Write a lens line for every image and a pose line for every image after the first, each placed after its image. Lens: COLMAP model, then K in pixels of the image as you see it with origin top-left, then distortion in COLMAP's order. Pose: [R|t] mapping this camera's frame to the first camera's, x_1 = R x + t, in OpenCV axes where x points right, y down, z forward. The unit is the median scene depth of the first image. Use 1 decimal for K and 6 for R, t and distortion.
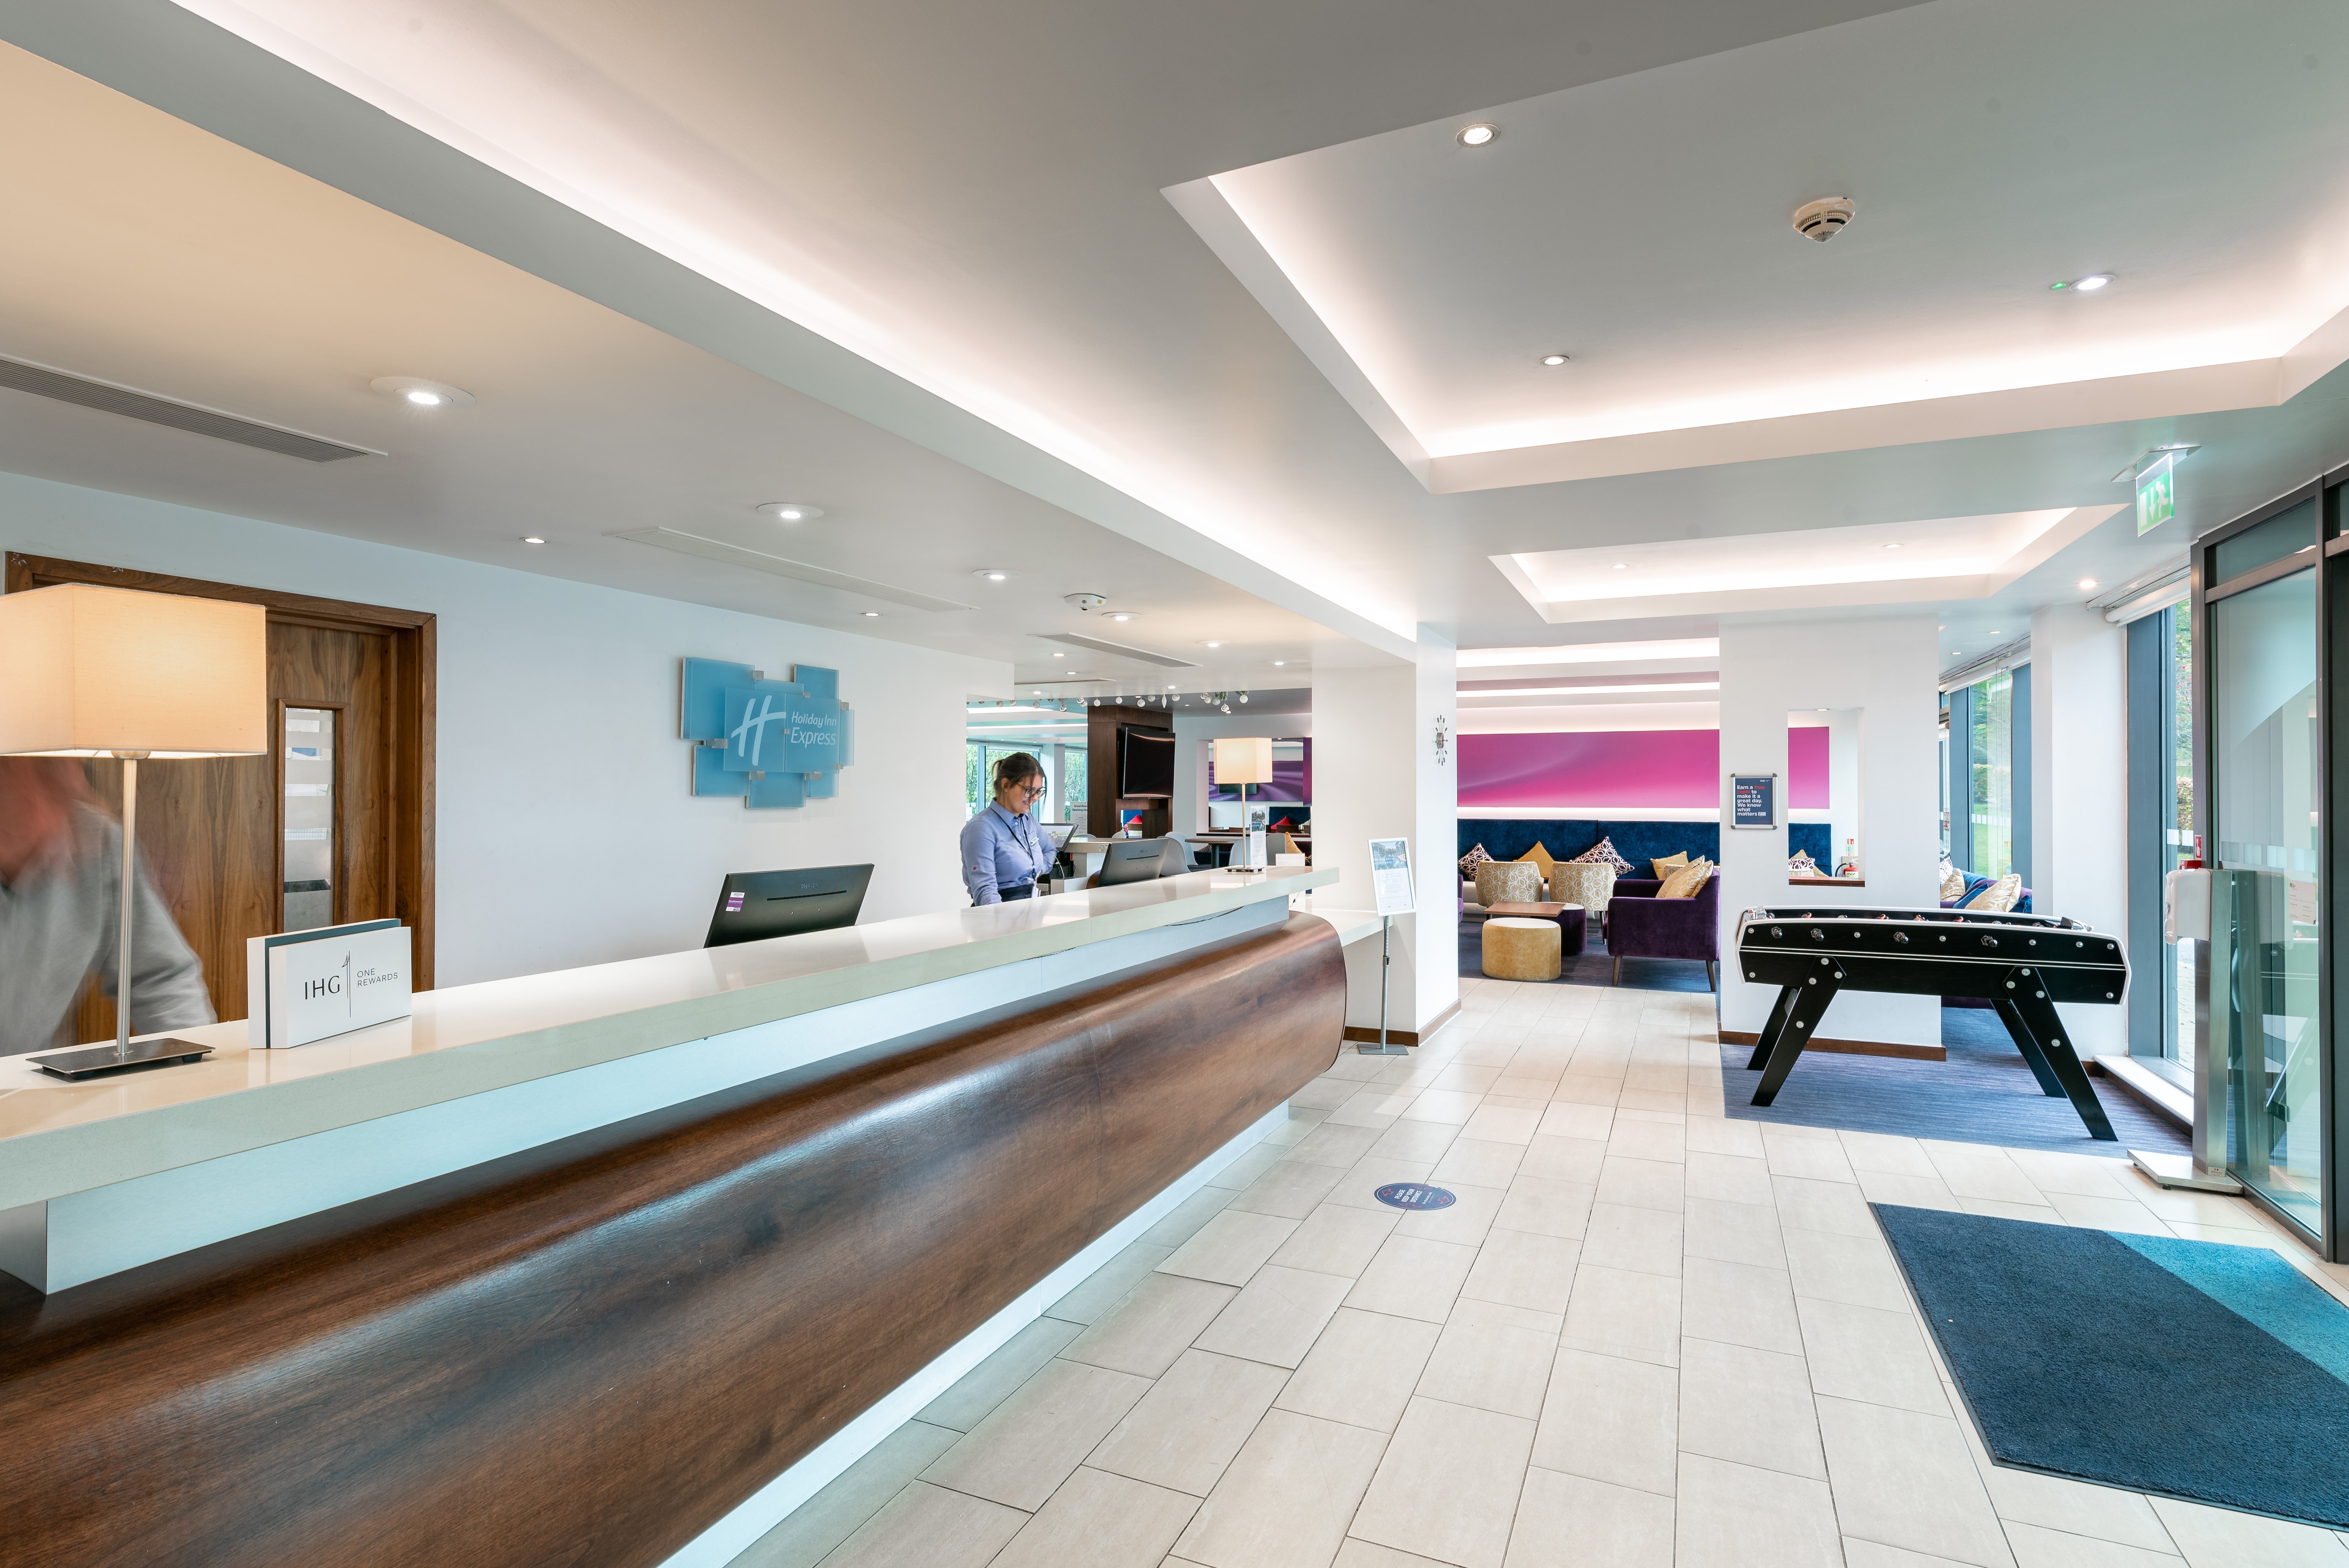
lens RADIAL K [[1120.0, 0, 1174.5], [0, 1120.0, 784.0], [0, 0, 1]] dist [-0.020778, 0.000149]
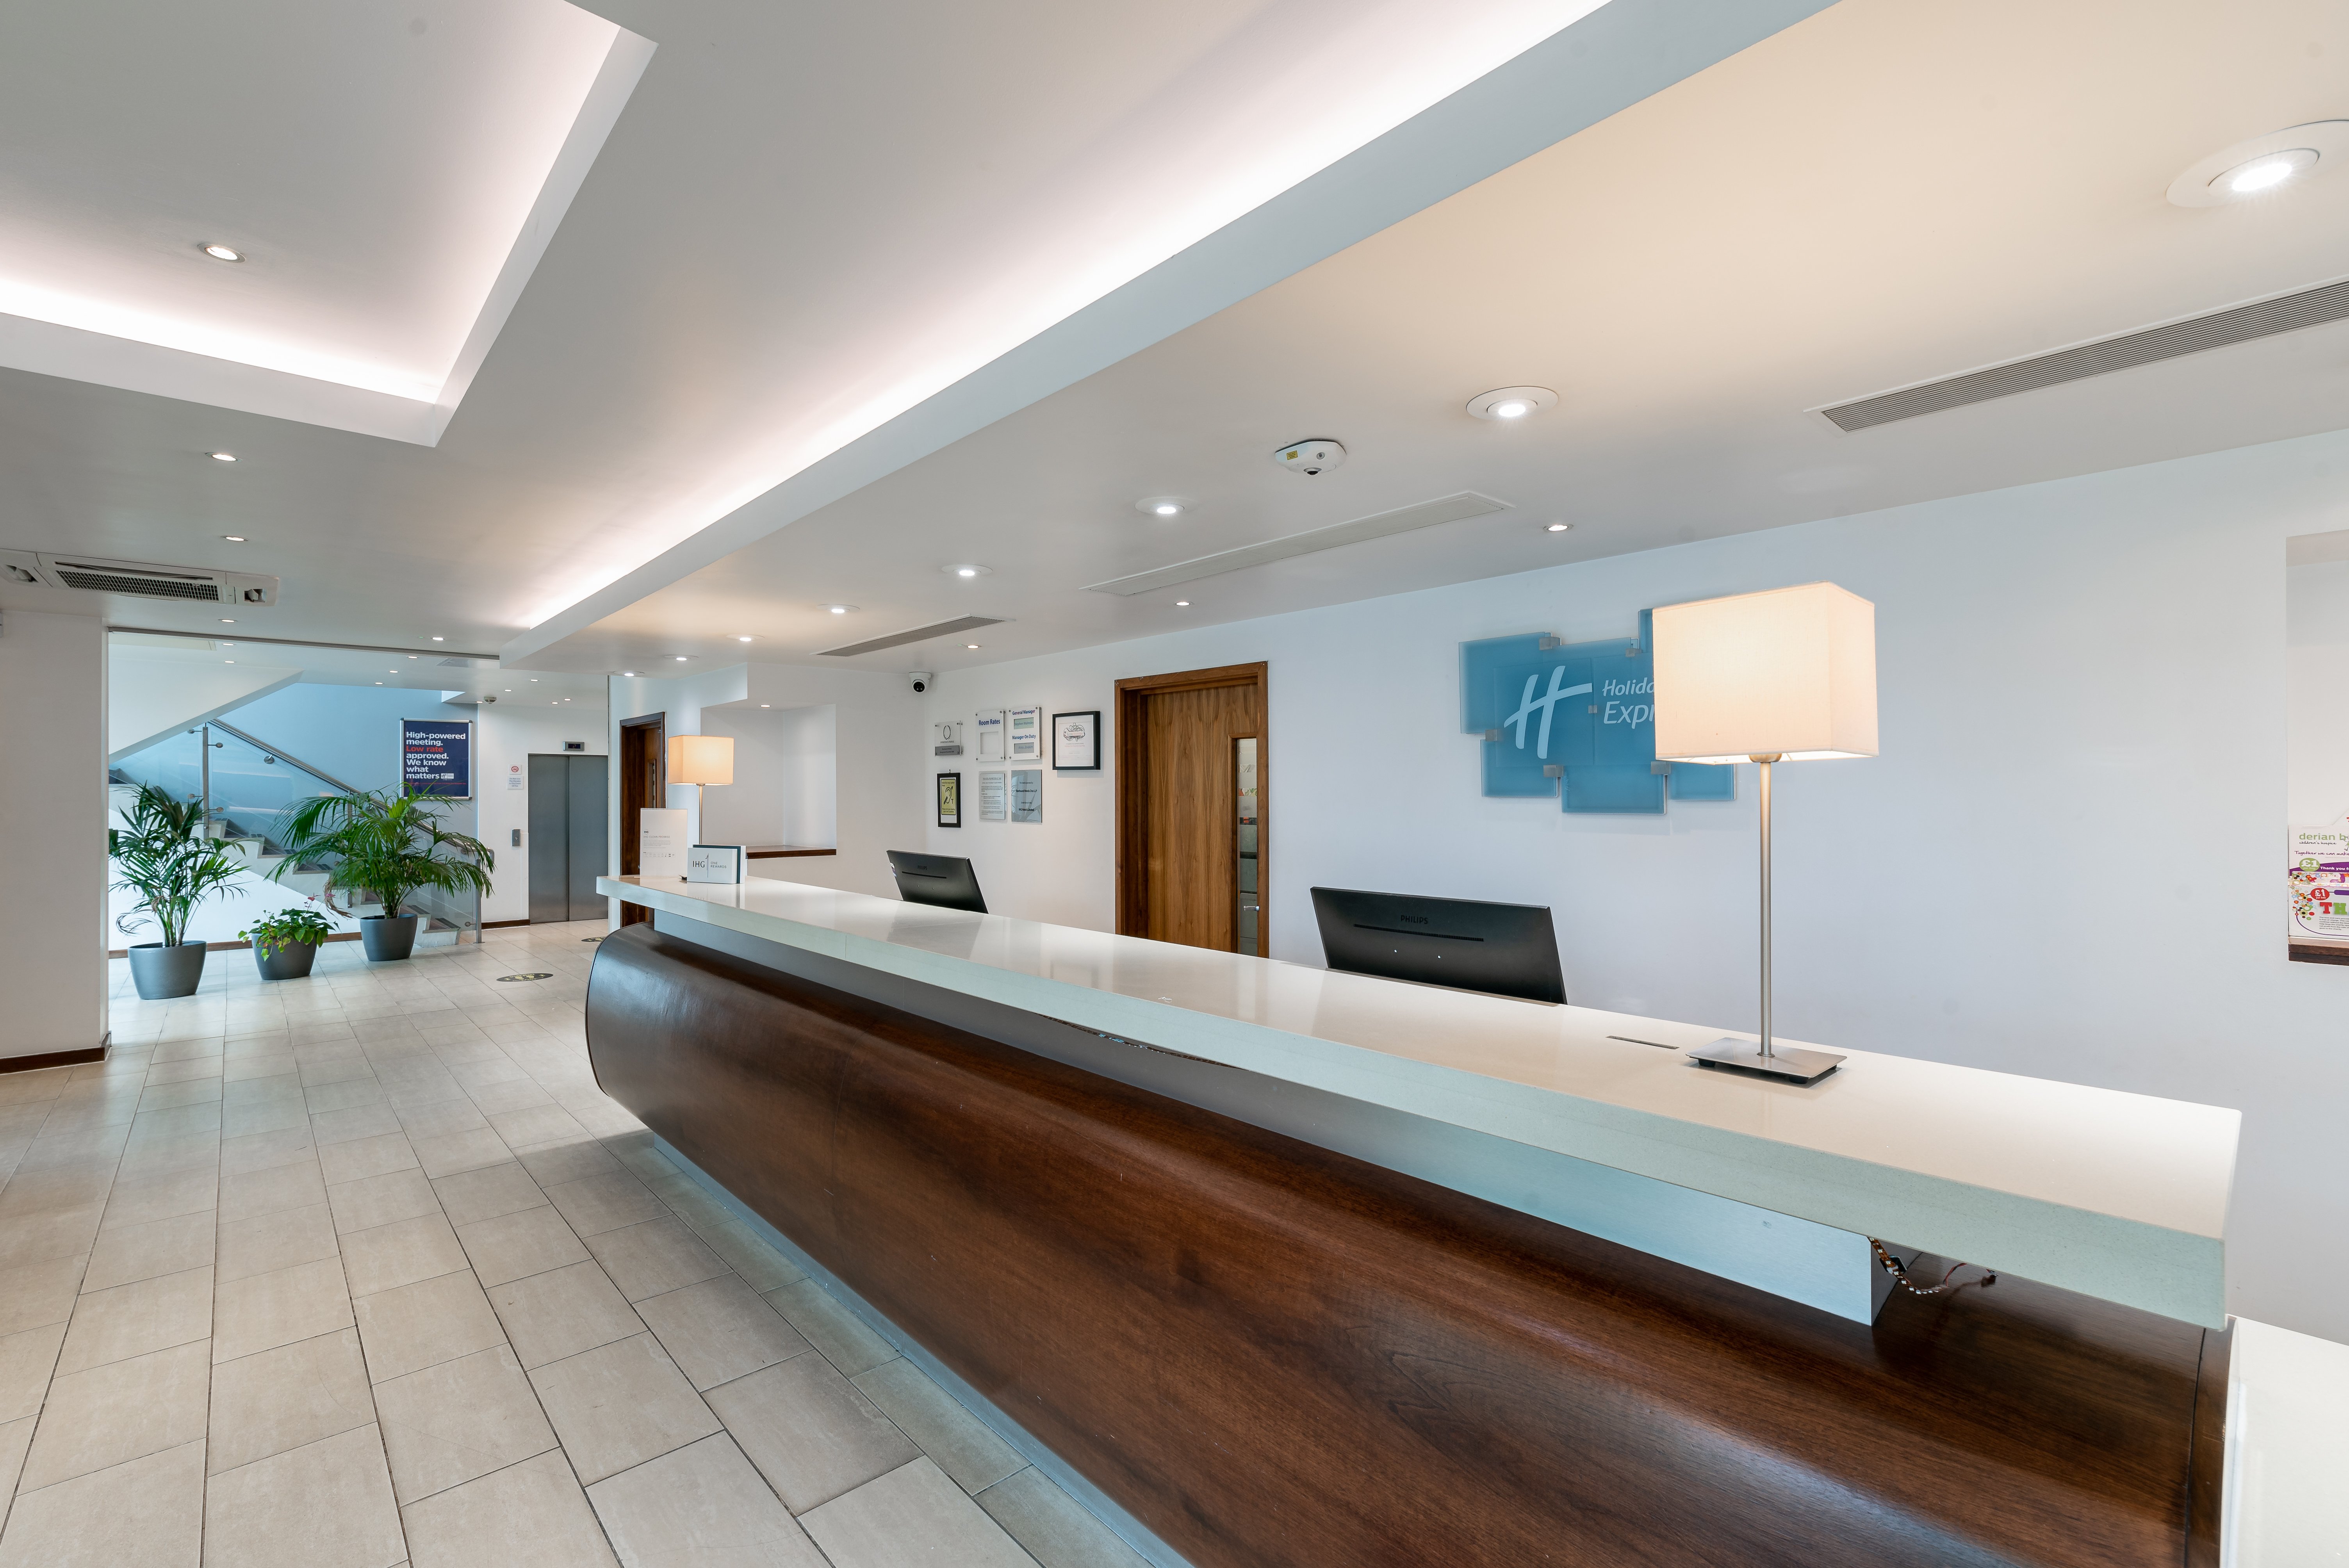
lens RADIAL K [[1016.8, 0, 1174.5], [0, 1016.8, 784.0], [0, 0, 1]] dist [-0.000176, -0.000330]
pose [[-0.385307, -0.004143, -0.922779, 0.545218], [0.011914, 0.999884, -0.009464, 0.007347], [0.922711, -0.014641, -0.385213, 1.448560]]
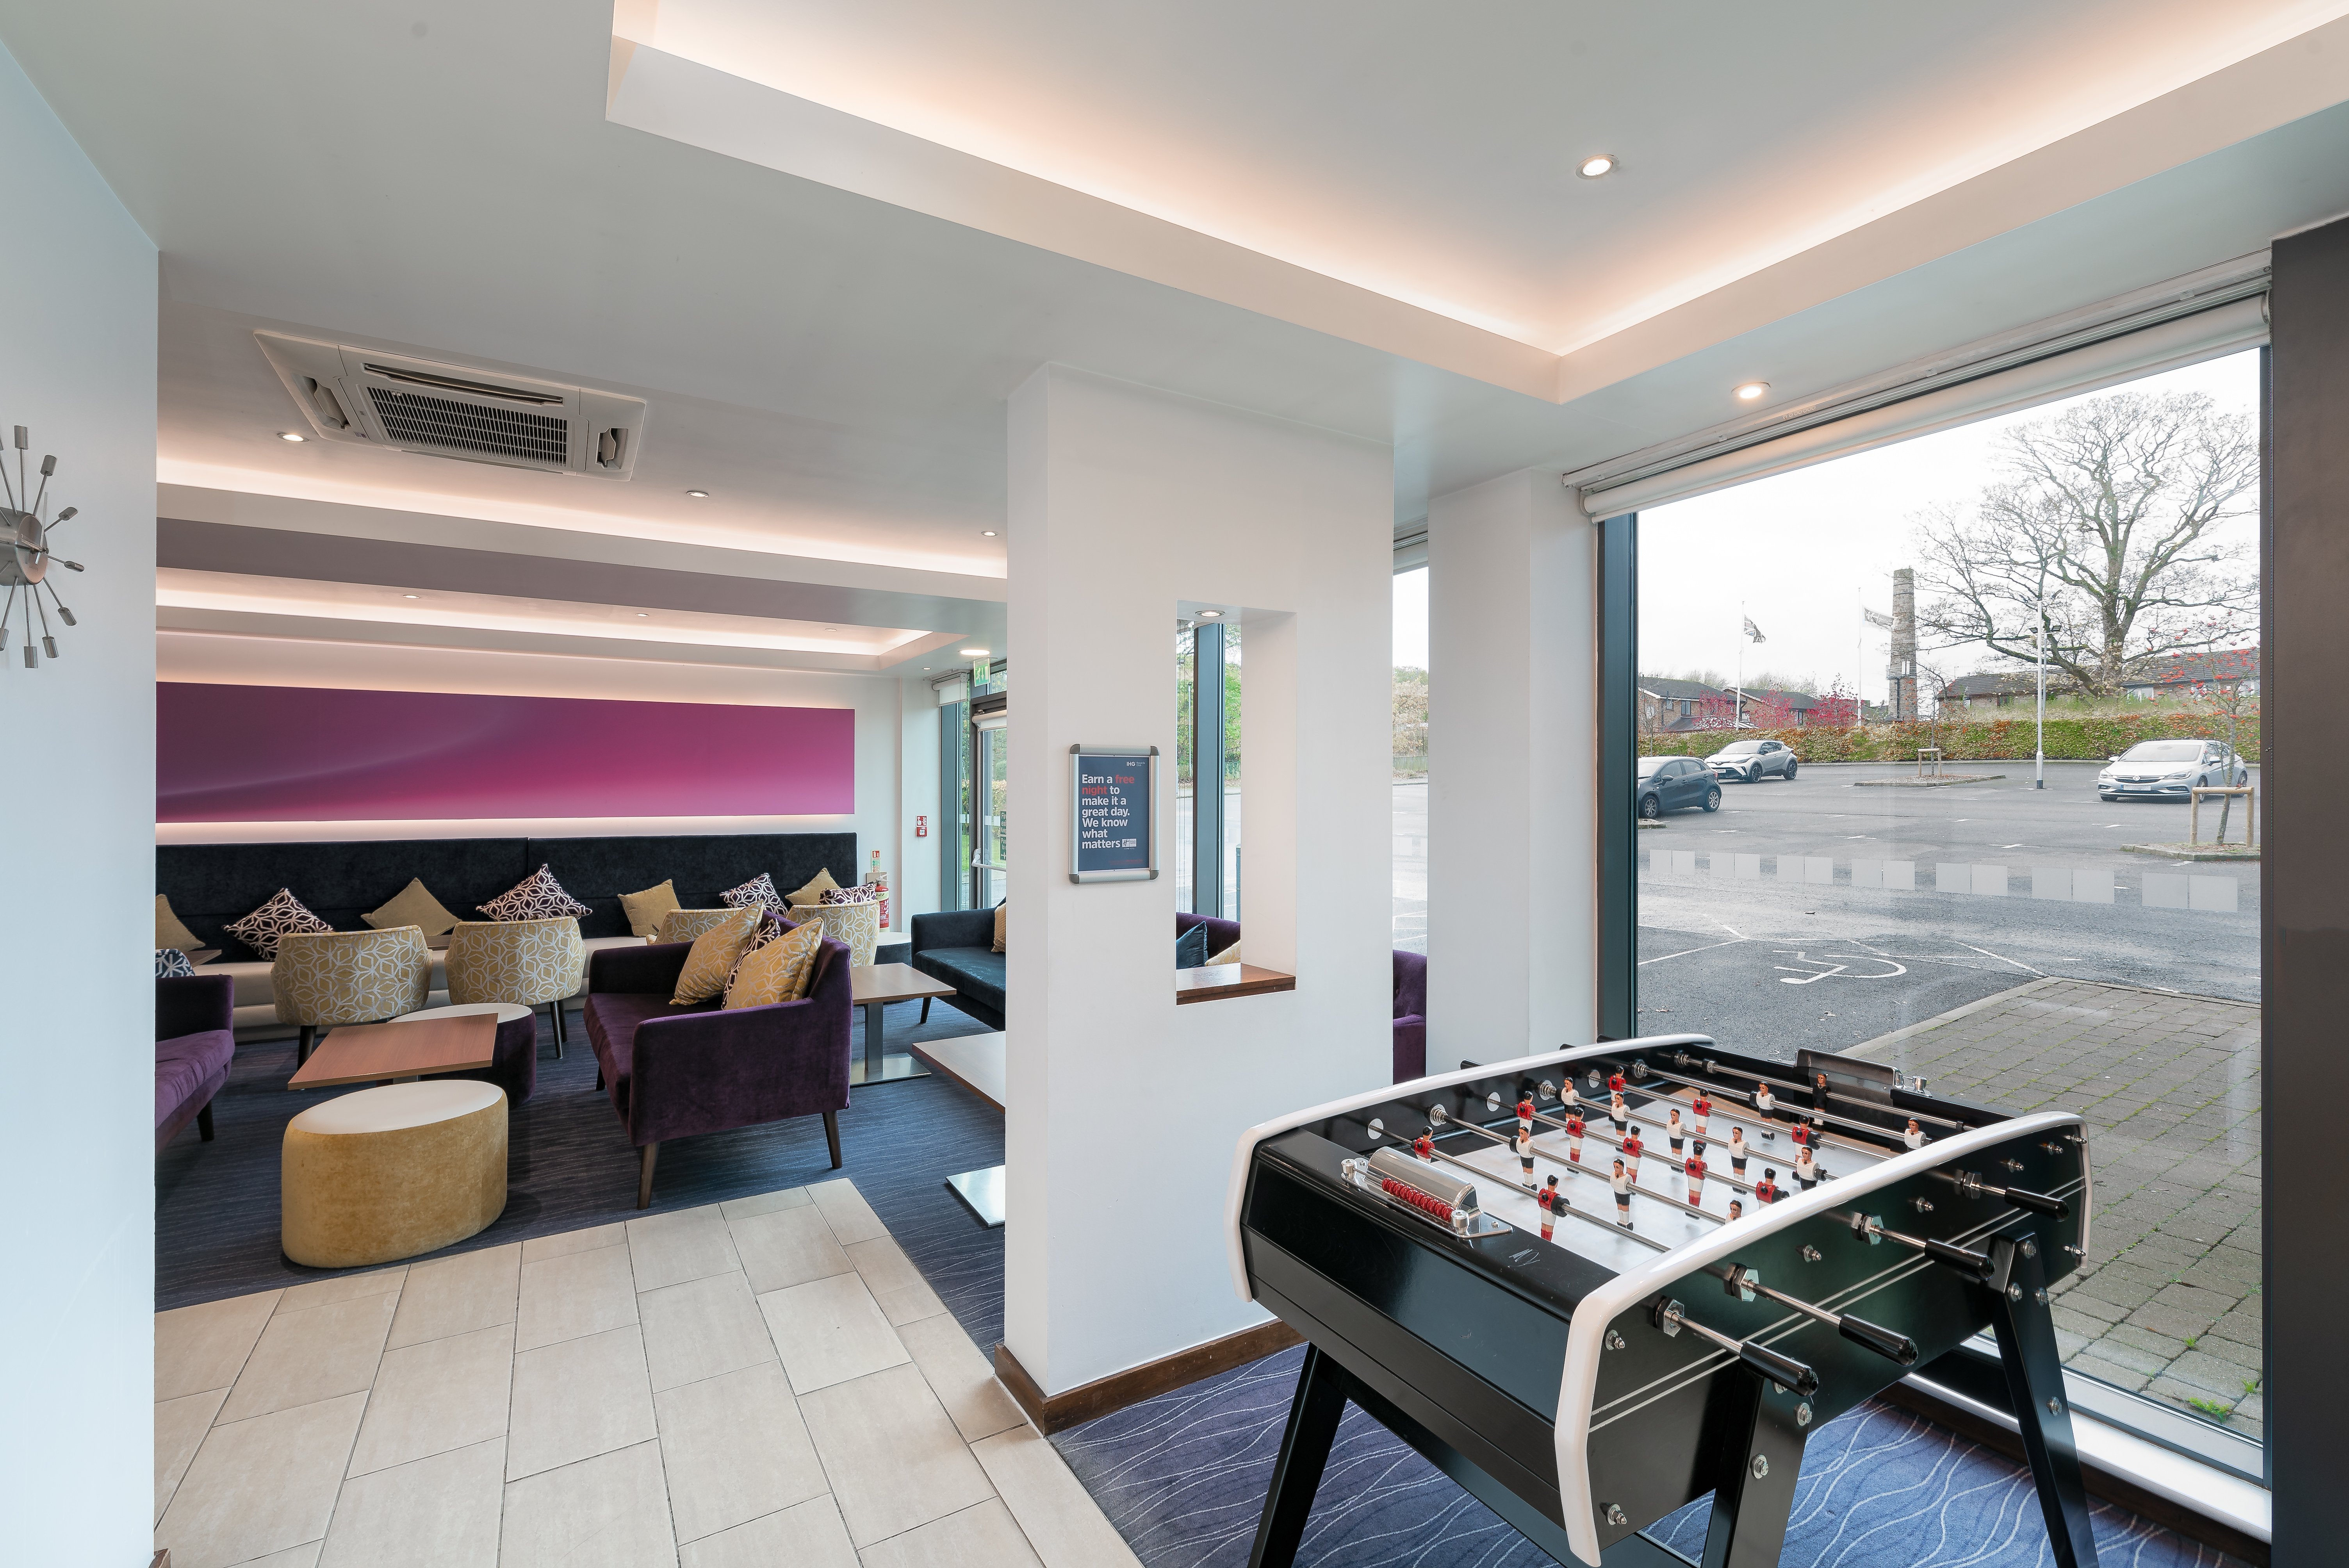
lens RADIAL K [[1016.8, 0, 1174.5], [0, 1016.8, 784.0], [0, 0, 1]] dist [-0.000176, -0.000330]
pose [[0.558887, 0.004419, 0.829232, 0.122861], [-0.002849, 0.999990, -0.003409, 0.003301], [-0.829239, -0.000457, 0.558894, 0.429575]]
